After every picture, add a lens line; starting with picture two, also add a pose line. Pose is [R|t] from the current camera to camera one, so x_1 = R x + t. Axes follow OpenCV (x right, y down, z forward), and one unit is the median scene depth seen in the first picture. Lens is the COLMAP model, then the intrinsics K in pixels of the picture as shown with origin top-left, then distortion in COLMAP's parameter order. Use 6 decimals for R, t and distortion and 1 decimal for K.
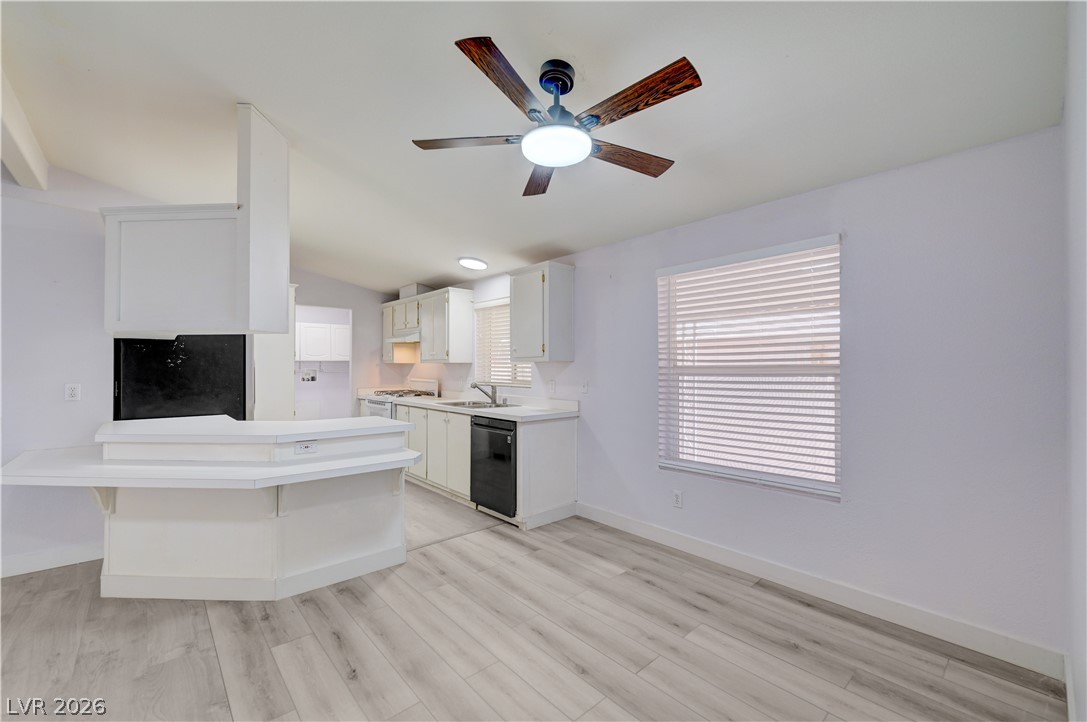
lens RADIAL K [[445.9, 0, 547.6], [0, 445.9, 361.8], [0, 0, 1]] dist [0.001337, 0.000023]
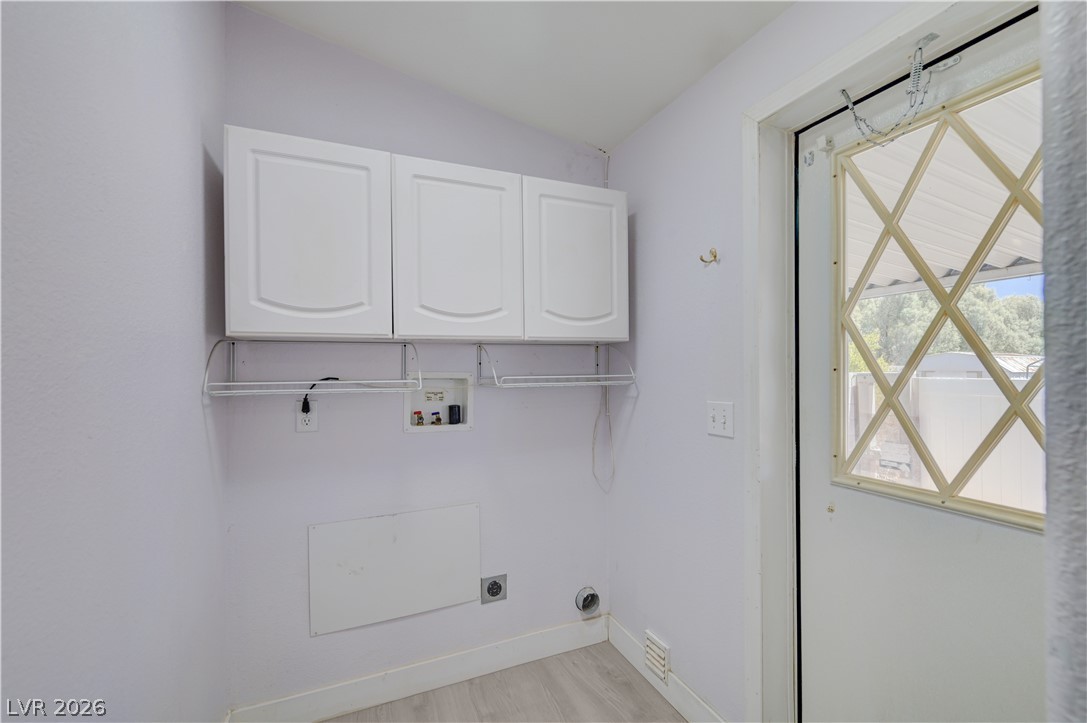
lens RADIAL K [[492.7, 0, 543.5], [0, 492.7, 361.5], [0, 0, 1]] dist [0.000188, 0.000032]
pose [[0.955191, -0.007819, -0.295887, -0.888977], [0.010519, 0.999916, 0.007536, 0.017287], [0.295803, -0.010311, 0.955193, 1.685014]]
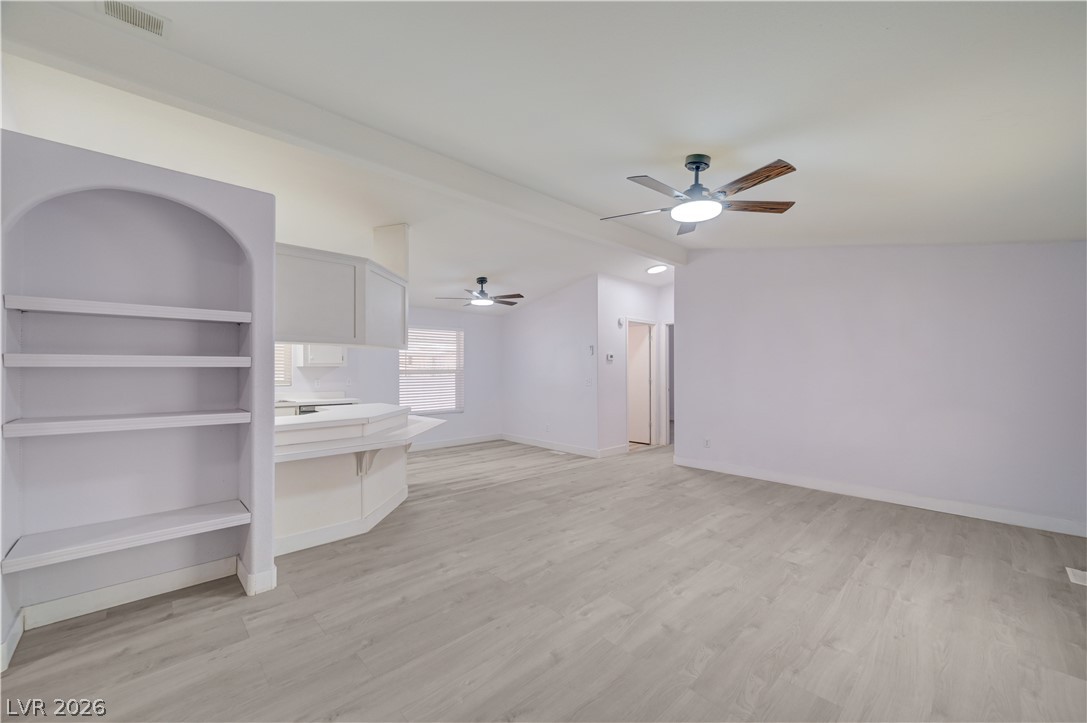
lens RADIAL K [[430.5, 0, 549.2], [0, 430.5, 370.8], [0, 0, 1]] dist [0.000286, 0.000424]
pose [[-0.024536, -0.001923, 0.999697, -1.769973], [-0.011188, 0.999936, 0.001649, 0.003155], [-0.999636, -0.011144, -0.024556, 0.340432]]
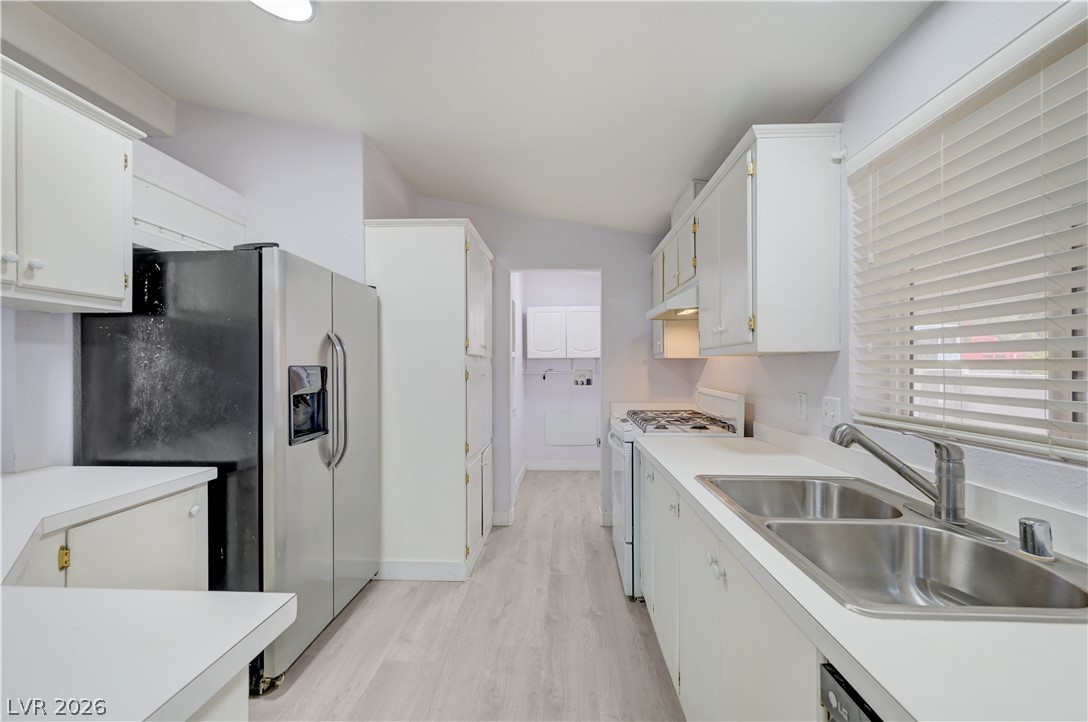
lens RADIAL K [[430.9, 0, 549.7], [0, 430.9, 370.3], [0, 0, 1]] dist [0.000286, 0.000424]
pose [[0.717708, 0.004250, -0.696331, -0.158565], [0.009621, 0.999825, 0.016019, 0.014257], [0.696277, -0.018196, 0.717542, 0.976089]]
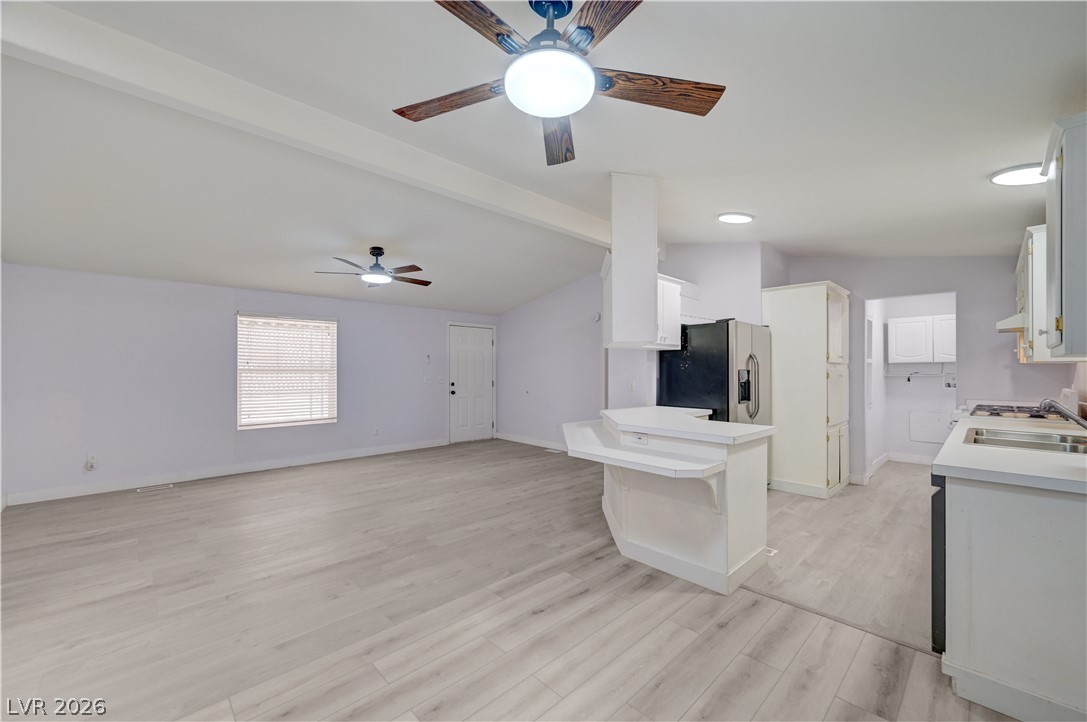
lens RADIAL K [[430.5, 0, 549.2], [0, 430.5, 370.3], [0, 0, 1]] dist [0.000286, 0.000424]
pose [[0.036154, -0.002038, -0.999344, 0.439808], [0.012766, 0.999917, -0.001577, 0.010461], [0.999265, -0.012700, 0.036177, 0.557433]]
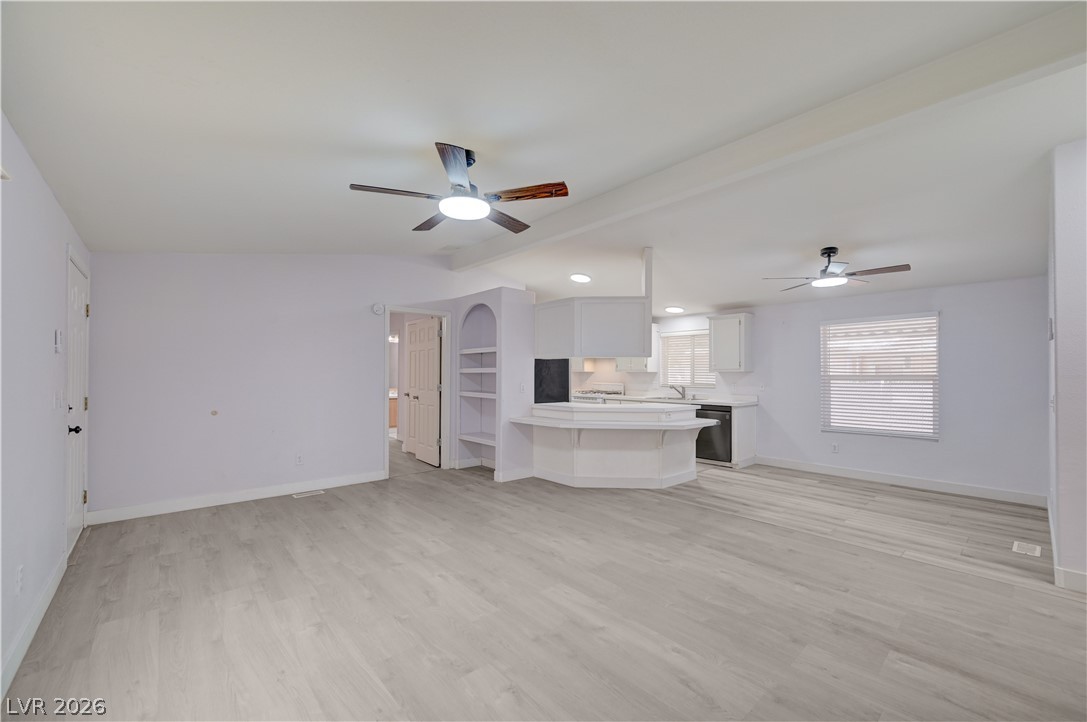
lens RADIAL K [[430.5, 0, 549.2], [0, 430.5, 370.3], [0, 0, 1]] dist [0.000286, 0.000424]
pose [[0.999991, 0.002894, -0.003249, -0.825701], [-0.002888, 0.999994, 0.001741, -0.008919], [0.003254, -0.001732, 0.999993, -0.723987]]
